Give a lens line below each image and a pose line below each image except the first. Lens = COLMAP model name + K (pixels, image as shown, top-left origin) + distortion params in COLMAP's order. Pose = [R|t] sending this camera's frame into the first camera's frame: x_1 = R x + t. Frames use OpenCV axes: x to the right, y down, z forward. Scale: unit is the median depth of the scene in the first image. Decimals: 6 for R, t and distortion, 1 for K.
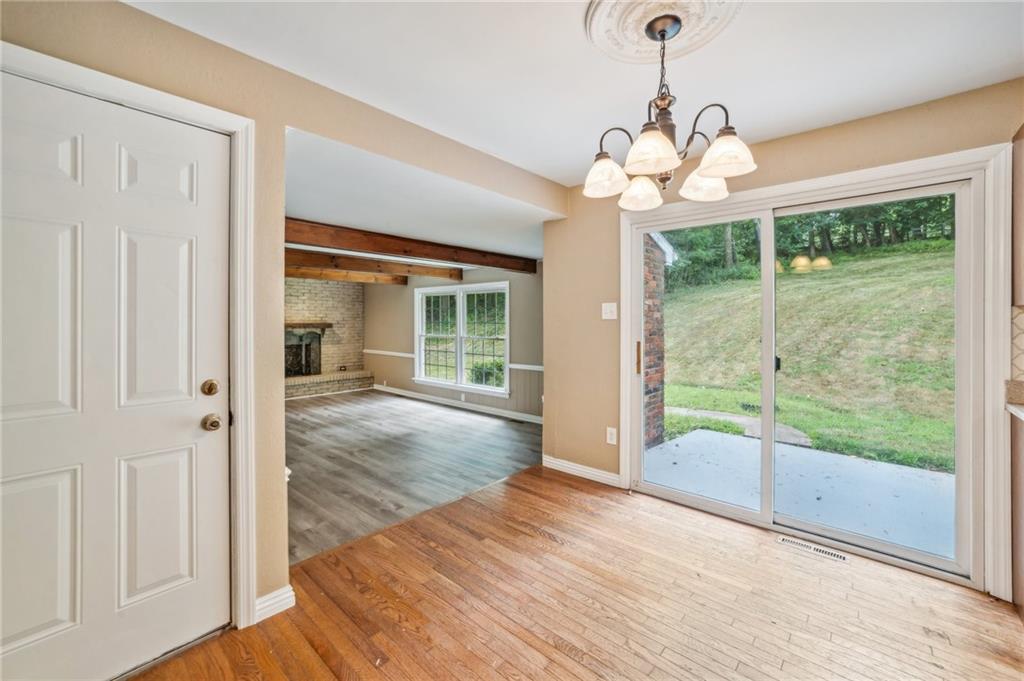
lens RADIAL K [[412.3, 0, 526.8], [0, 412.3, 322.0], [0, 0, 1]] dist [-0.008372, 0.001768]
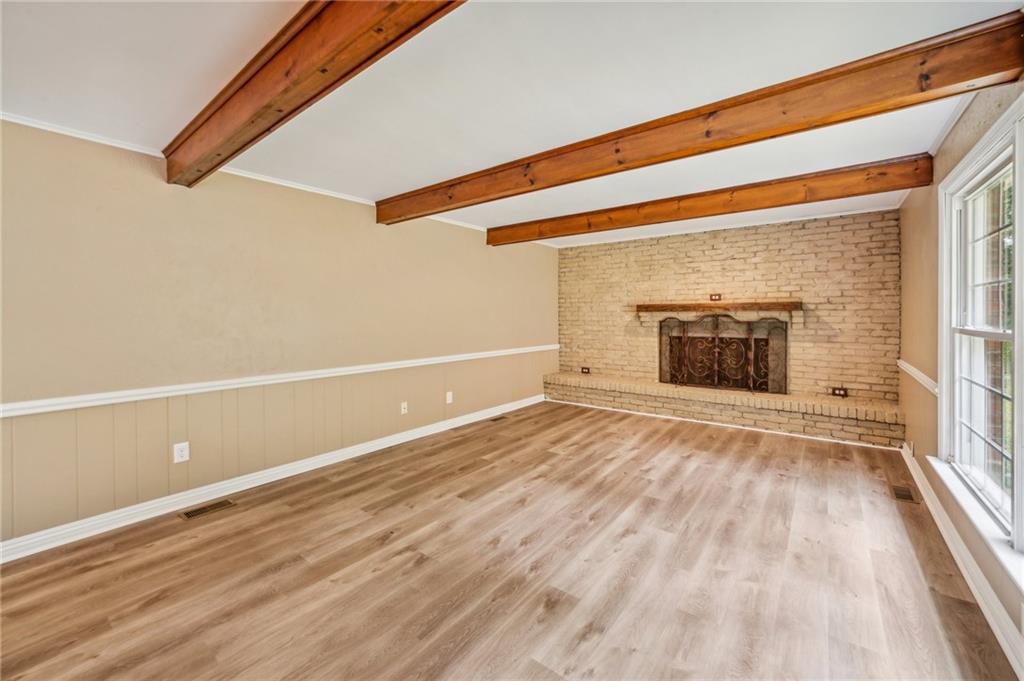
lens RADIAL K [[412.3, 0, 512.4], [0, 412.3, 316.4], [0, 0, 1]] dist [-0.008372, 0.001768]
pose [[0.031327, 0.004427, -0.999499, 0.033218], [-0.000927, 0.999990, 0.004400, 0.016576], [0.999509, 0.000789, 0.031331, 0.519223]]
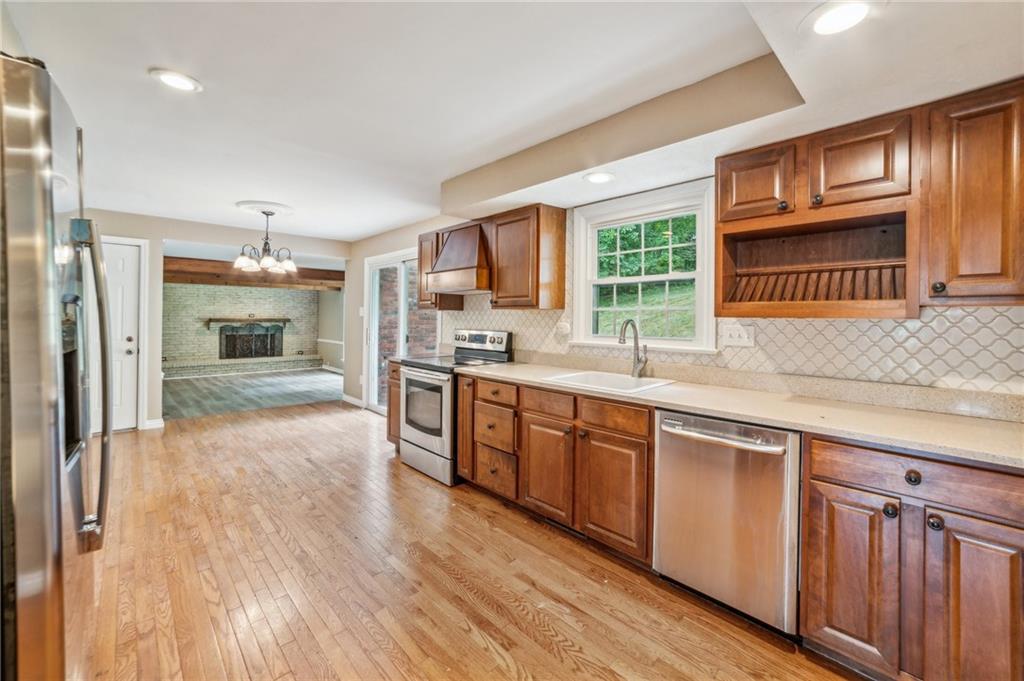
lens RADIAL K [[412.3, 0, 524.4], [0, 412.3, 317.5], [0, 0, 1]] dist [-0.008372, 0.001768]
pose [[0.996911, 0.008989, -0.078023, 0.343392], [-0.009722, 0.999912, -0.009018, 0.002702], [0.077935, 0.009748, 0.996911, -0.253214]]
